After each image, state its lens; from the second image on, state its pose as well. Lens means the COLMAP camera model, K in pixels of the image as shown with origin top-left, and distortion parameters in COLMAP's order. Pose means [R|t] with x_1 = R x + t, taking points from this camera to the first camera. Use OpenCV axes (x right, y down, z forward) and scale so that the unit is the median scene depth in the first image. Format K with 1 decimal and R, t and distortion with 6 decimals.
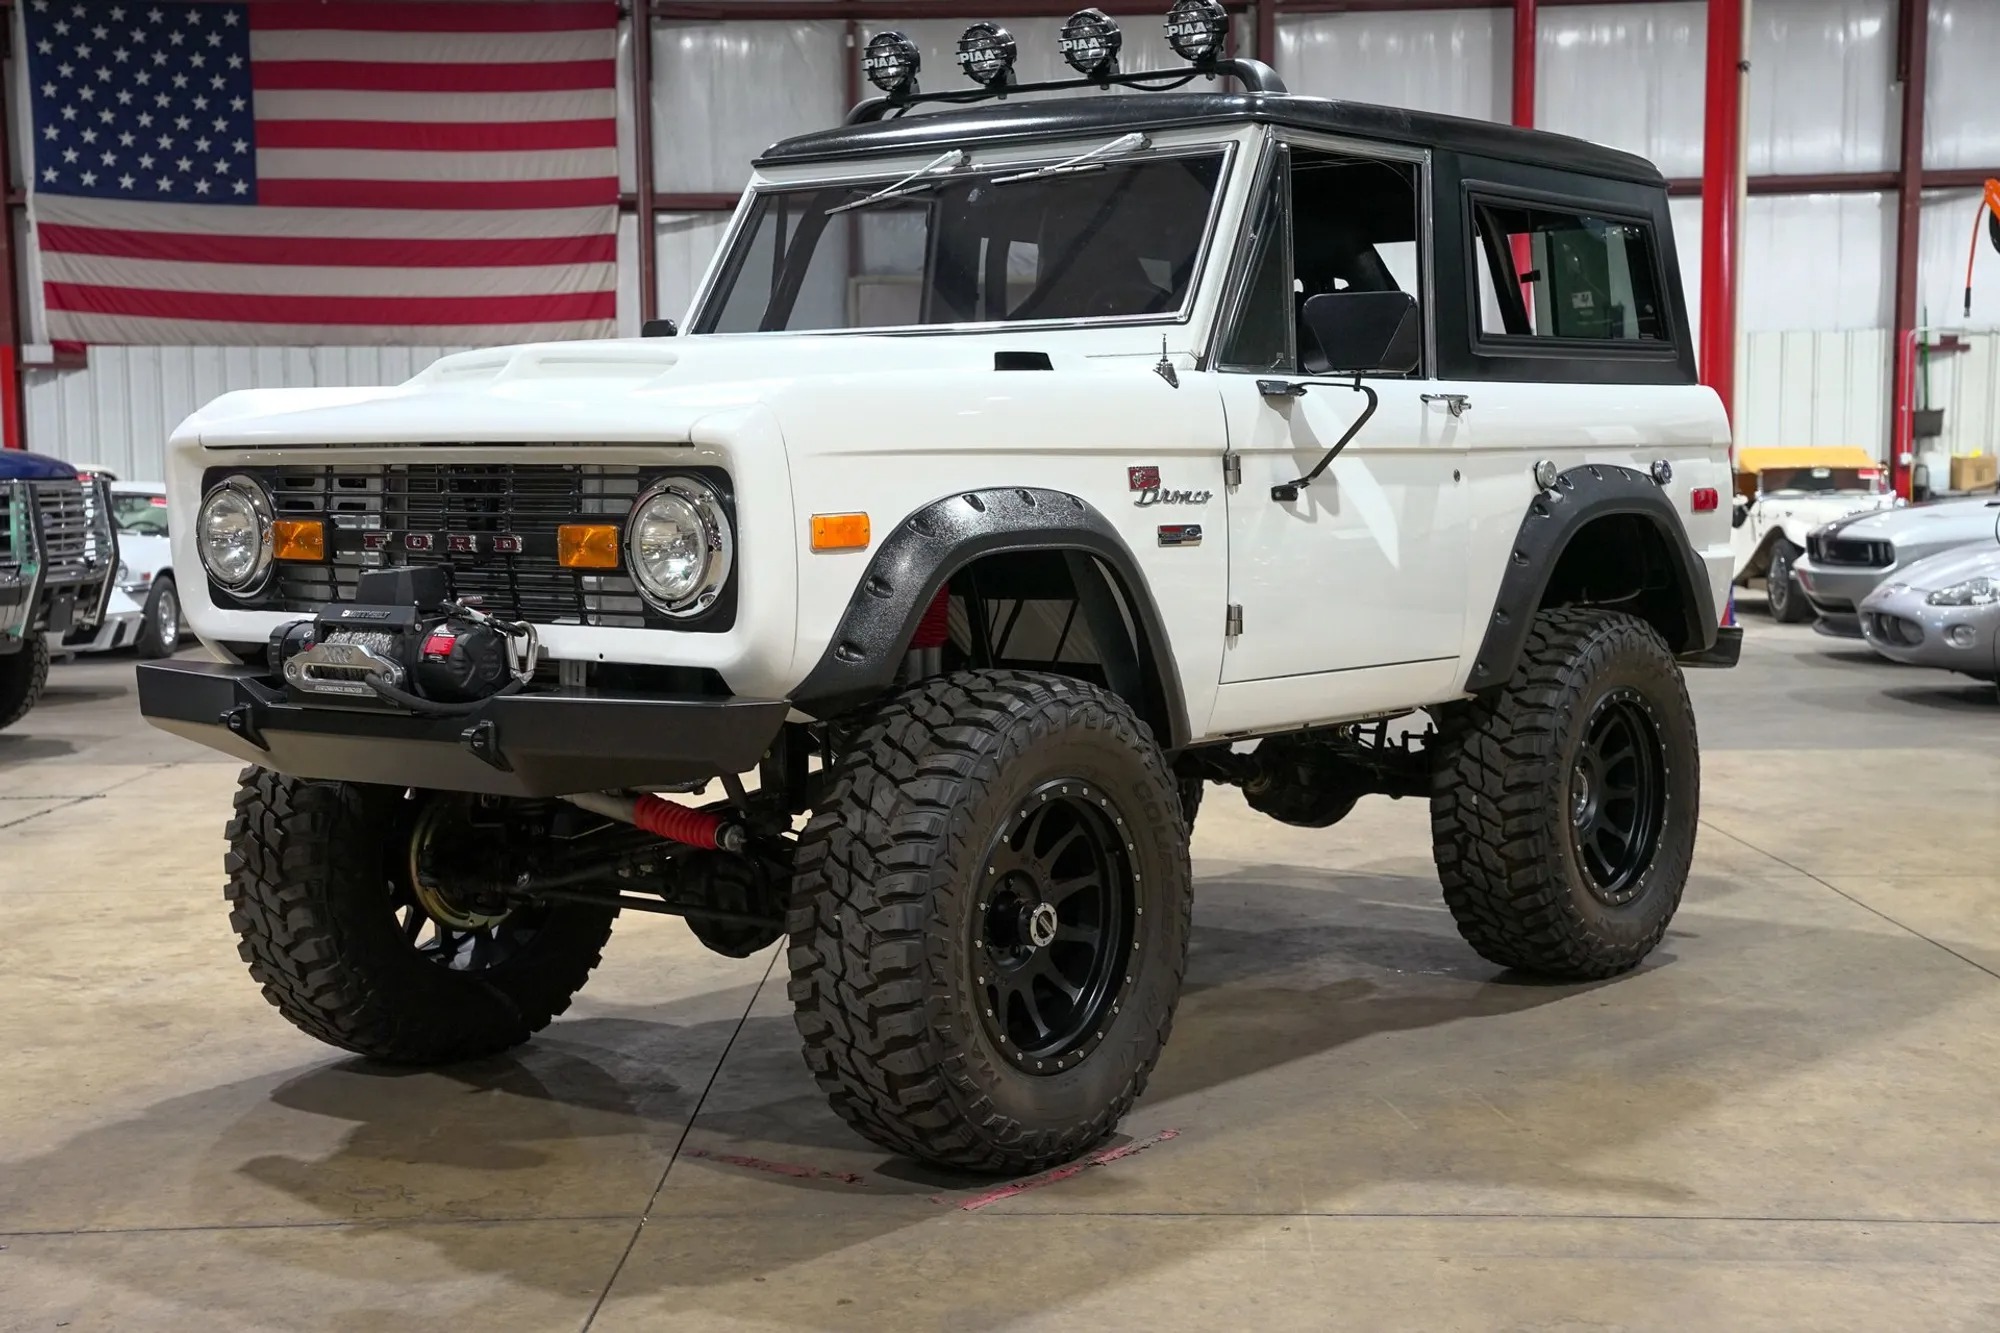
lens RADIAL K [[2716.0, 0, 992.2], [0, 2716.0, 671.6], [0, 0, 1]] dist [0.212016, 0.000000]
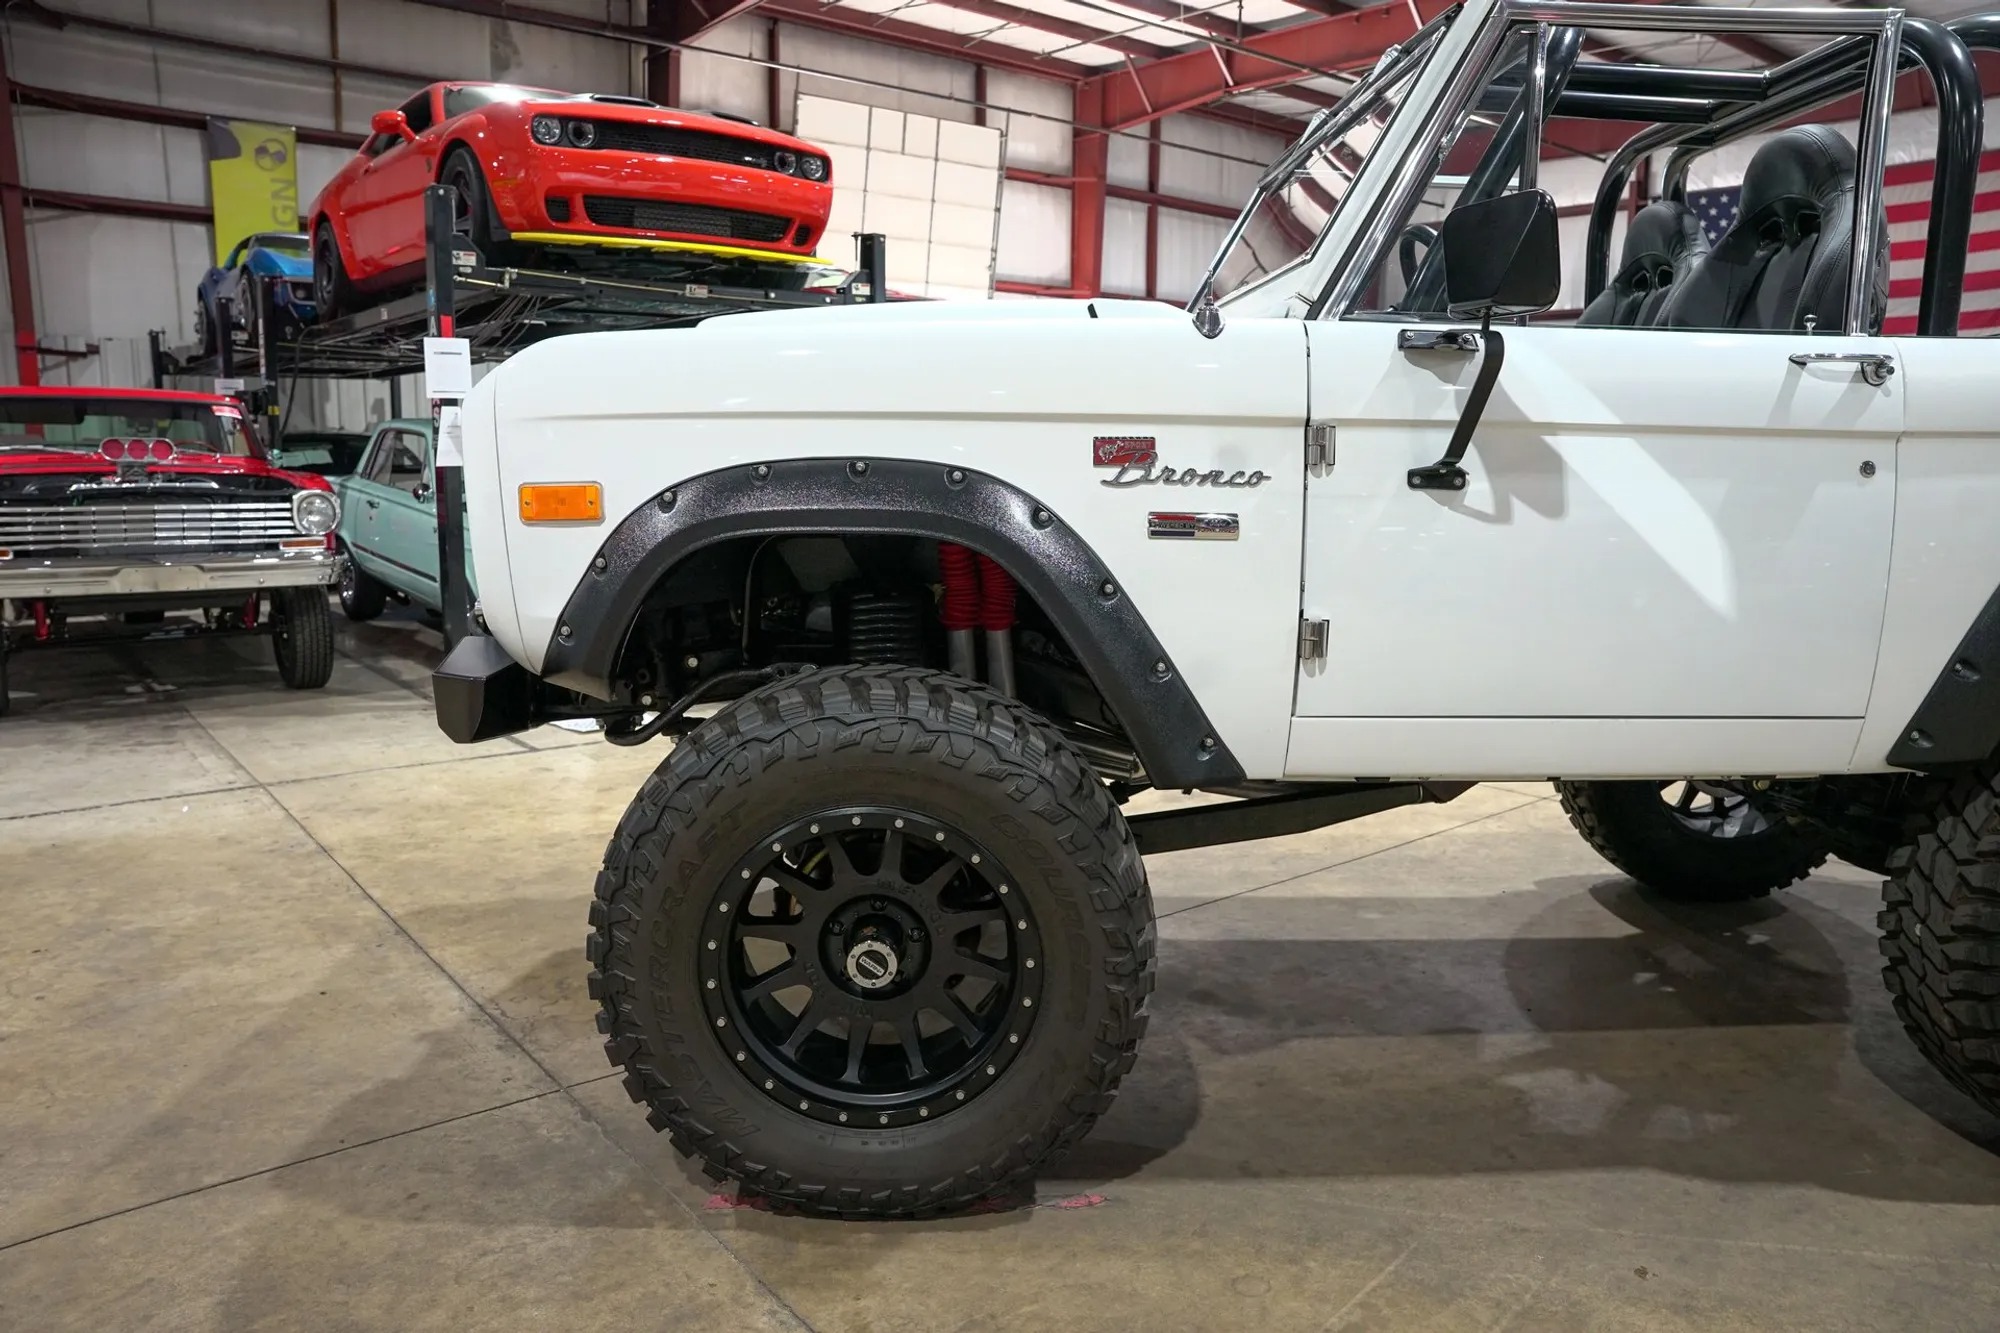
lens RADIAL K [[1367.1, 0, 1016.9], [0, 1367.1, 665.0], [0, 0, 1]] dist [-0.138350, 0.104624]
pose [[0.644596, 0.132324, -0.752985, 0.294146], [-0.071350, 0.991021, 0.113075, -0.044264], [0.761187, -0.019162, 0.648250, 0.611278]]
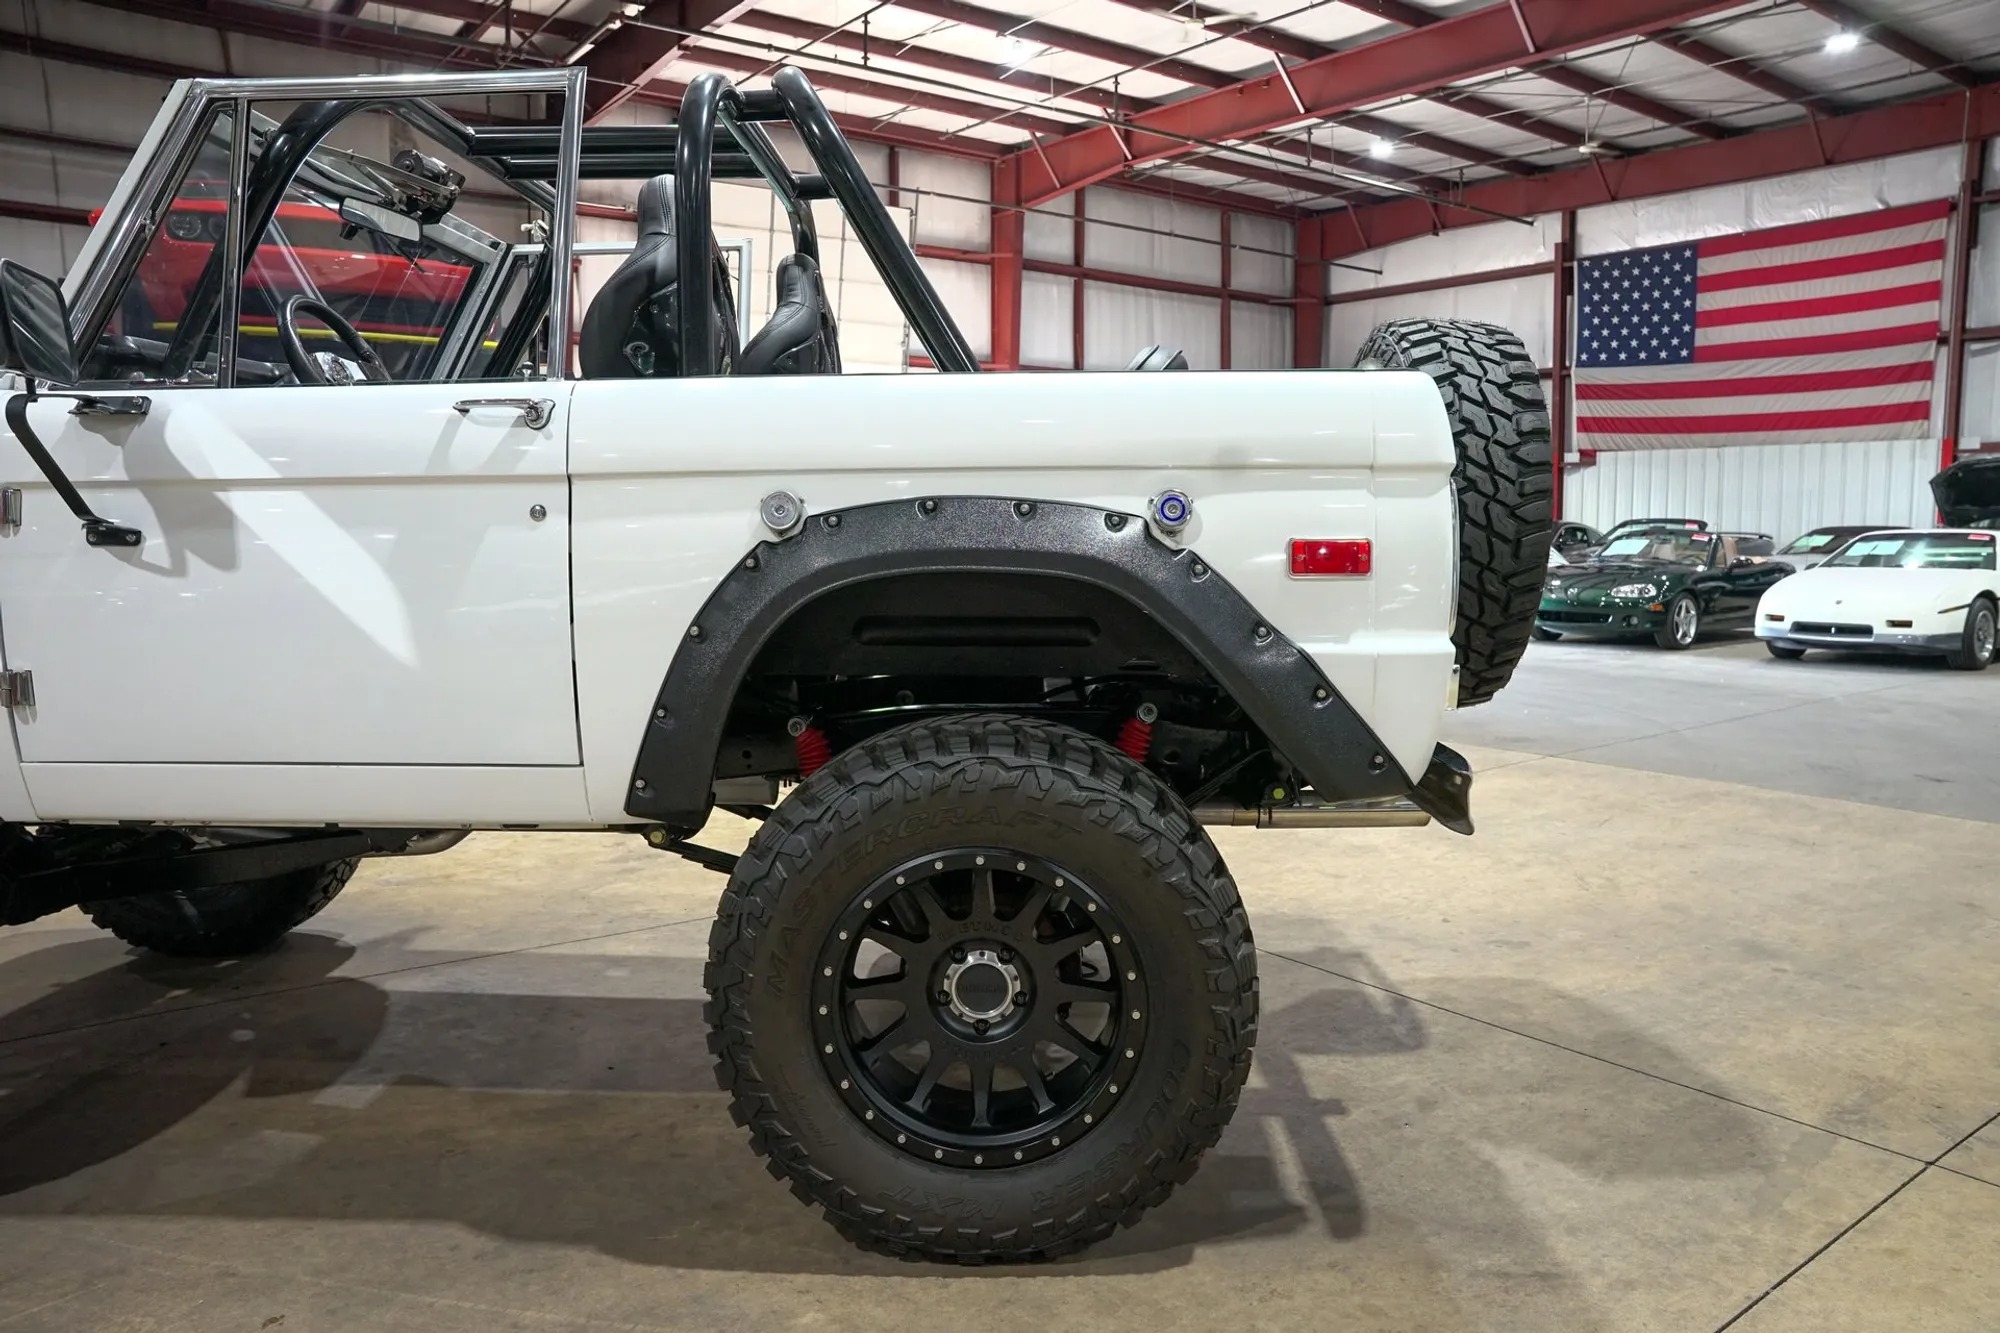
lens RADIAL K [[1367.1, 0, 1014.2], [0, 1367.1, 667.9], [0, 0, 1]] dist [-0.138350, 0.104624]
pose [[0.612639, 0.088199, -0.785426, 0.527613], [-0.060709, 0.996069, 0.064500, -0.062322], [0.788028, 0.008167, 0.615586, 0.890685]]
